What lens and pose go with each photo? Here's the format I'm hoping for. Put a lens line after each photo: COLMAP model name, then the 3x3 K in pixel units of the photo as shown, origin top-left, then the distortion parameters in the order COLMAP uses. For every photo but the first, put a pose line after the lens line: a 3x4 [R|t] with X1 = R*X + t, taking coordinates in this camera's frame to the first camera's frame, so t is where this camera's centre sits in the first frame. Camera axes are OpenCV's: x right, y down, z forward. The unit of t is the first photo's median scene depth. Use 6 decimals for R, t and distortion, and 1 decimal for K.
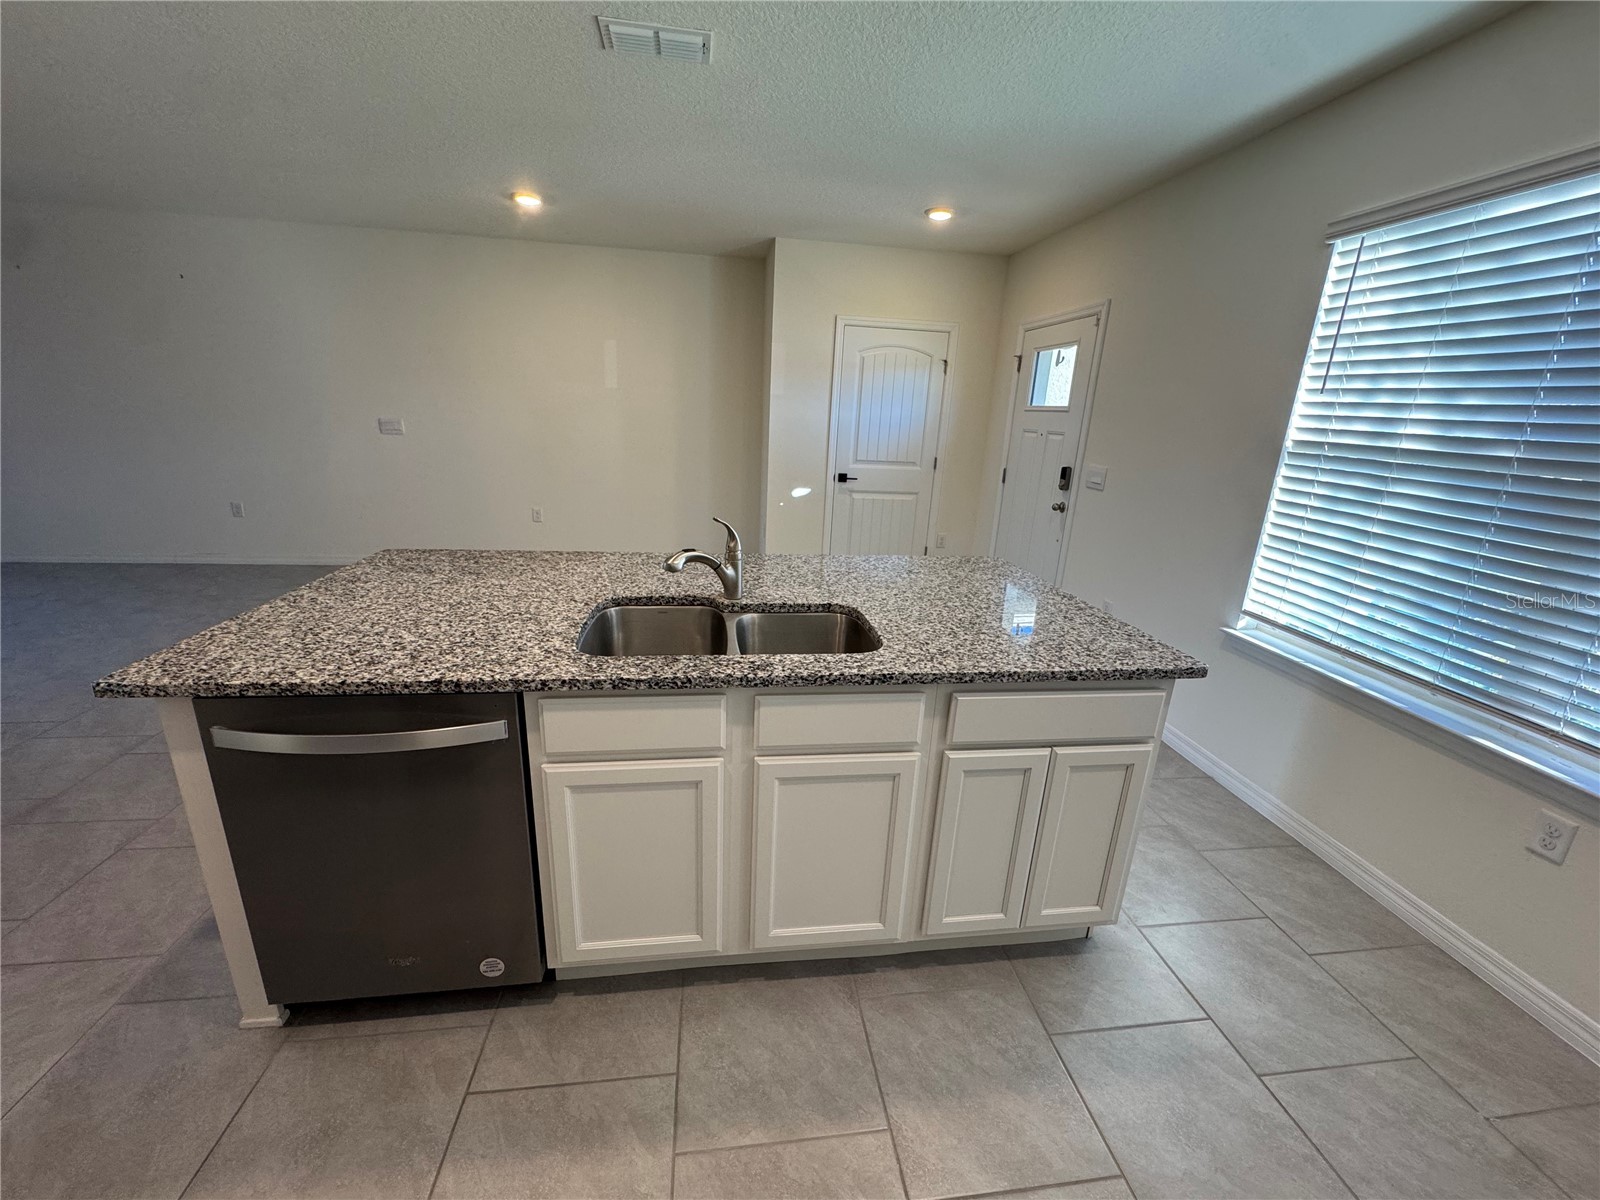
lens RADIAL K [[635.8, 0, 797.8], [0, 635.8, 598.3], [0, 0, 1]] dist [-0.005086, 0.000699]
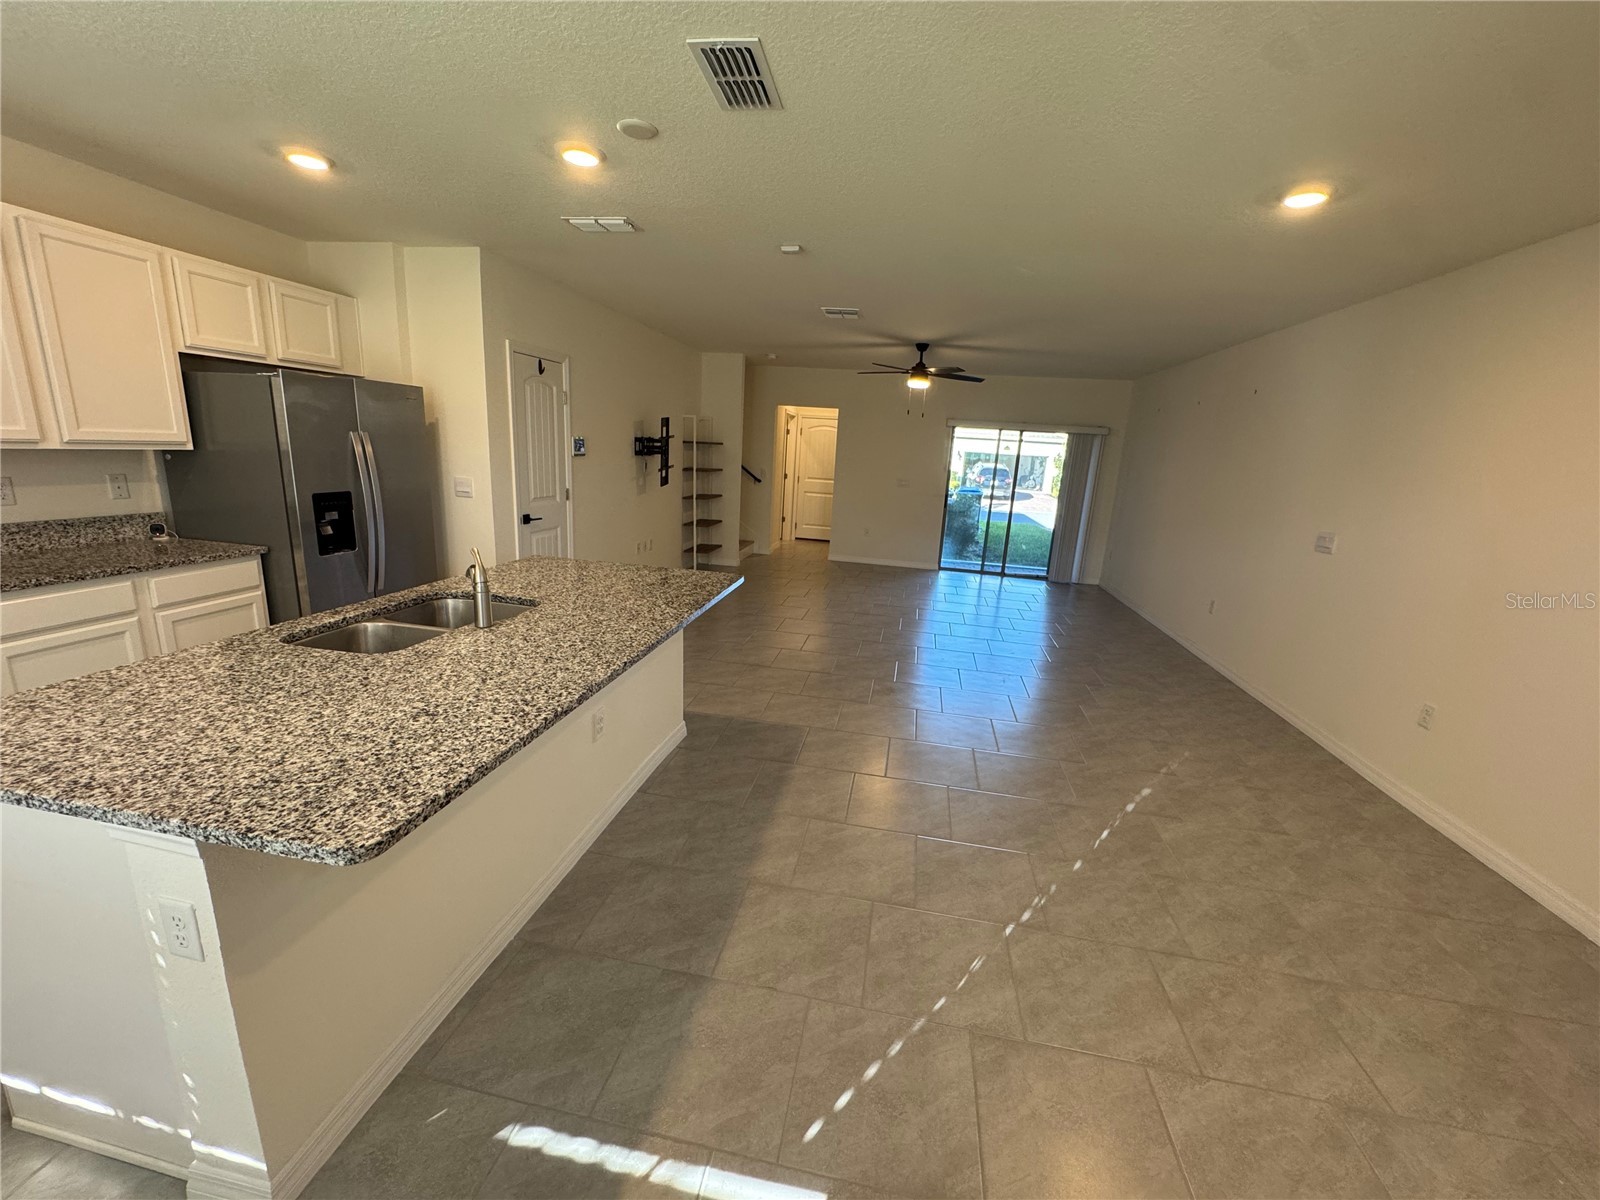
lens RADIAL K [[635.8, 0, 800.5], [0, 635.8, 600.0], [0, 0, 1]] dist [-0.005086, 0.000699]
pose [[-0.303691, 0.159833, -0.939268, 0.636638], [-0.343262, 0.901271, 0.264353, -0.436731], [0.888787, 0.402697, -0.218843, 1.417583]]
